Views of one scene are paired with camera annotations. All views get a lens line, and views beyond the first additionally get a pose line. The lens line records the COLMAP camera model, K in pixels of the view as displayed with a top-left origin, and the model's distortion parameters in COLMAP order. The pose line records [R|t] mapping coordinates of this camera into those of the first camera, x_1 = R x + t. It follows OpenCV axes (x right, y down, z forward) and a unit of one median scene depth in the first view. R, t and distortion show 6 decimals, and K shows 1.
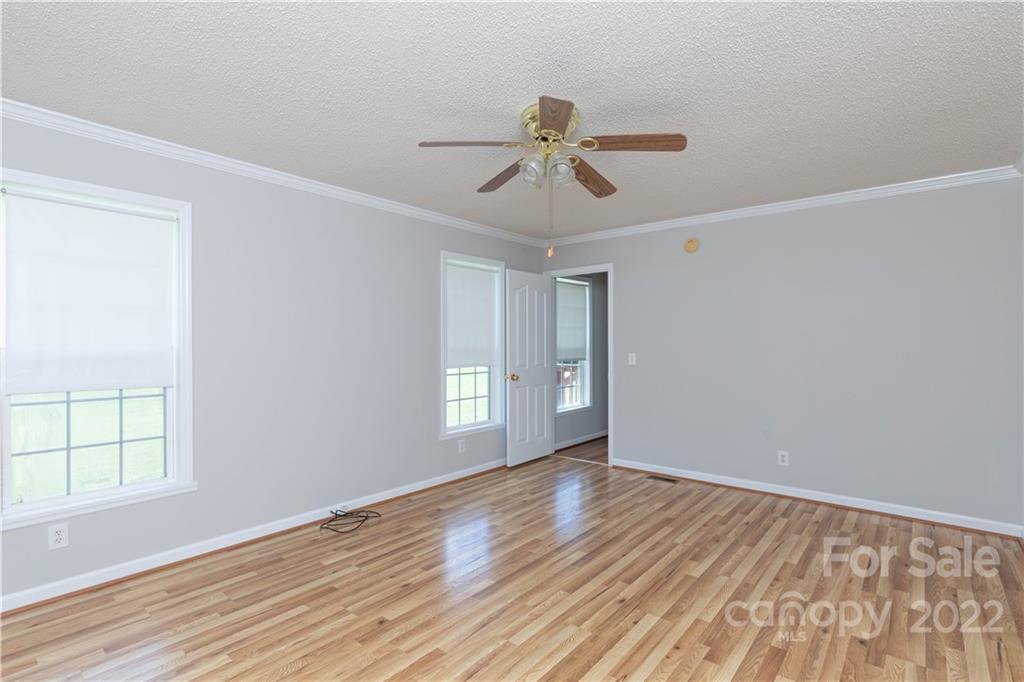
lens RADIAL K [[498.2, 0, 506.1], [0, 498.2, 340.1], [0, 0, 1]] dist [-0.001606, 0.001611]
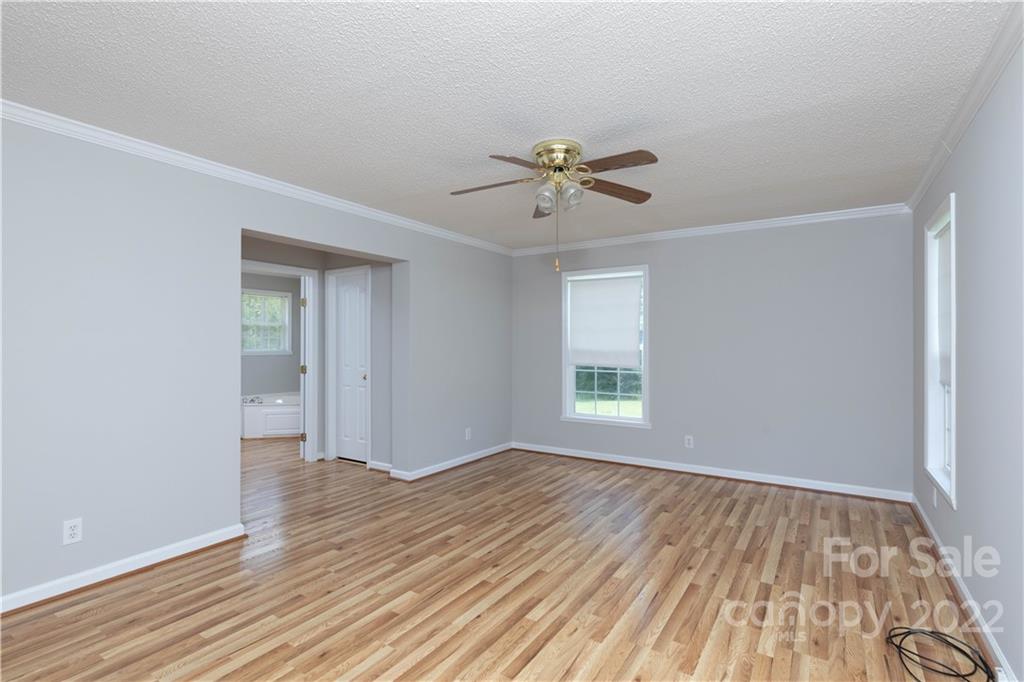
lens RADIAL K [[498.2, 0, 515.6], [0, 498.2, 339.9], [0, 0, 1]] dist [-0.001606, 0.001611]
pose [[-0.990473, -0.001324, -0.137701, 0.284296], [0.000576, 0.999905, -0.013756, 0.008294], [0.137706, -0.013705, -0.990378, 1.773858]]
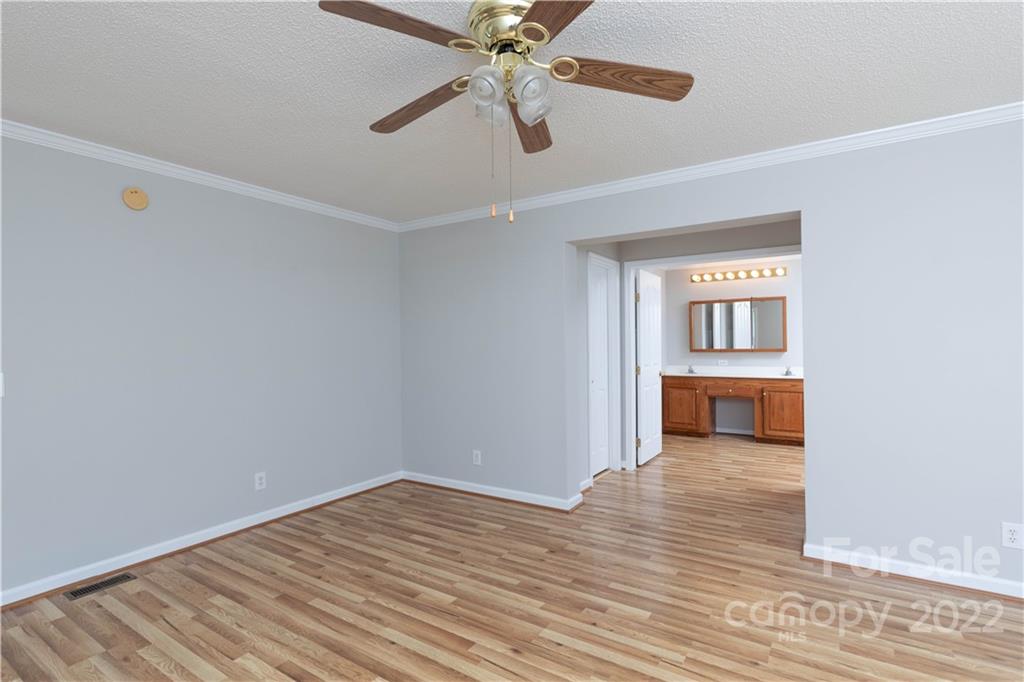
lens RADIAL K [[498.2, 0, 511.9], [0, 498.2, 350.8], [0, 0, 1]] dist [-0.001606, 0.001611]
pose [[-0.126765, -0.014533, 0.991826, -0.497148], [0.005858, 0.999864, 0.015400, -0.004484], [-0.991915, 0.007762, -0.126663, 0.908488]]
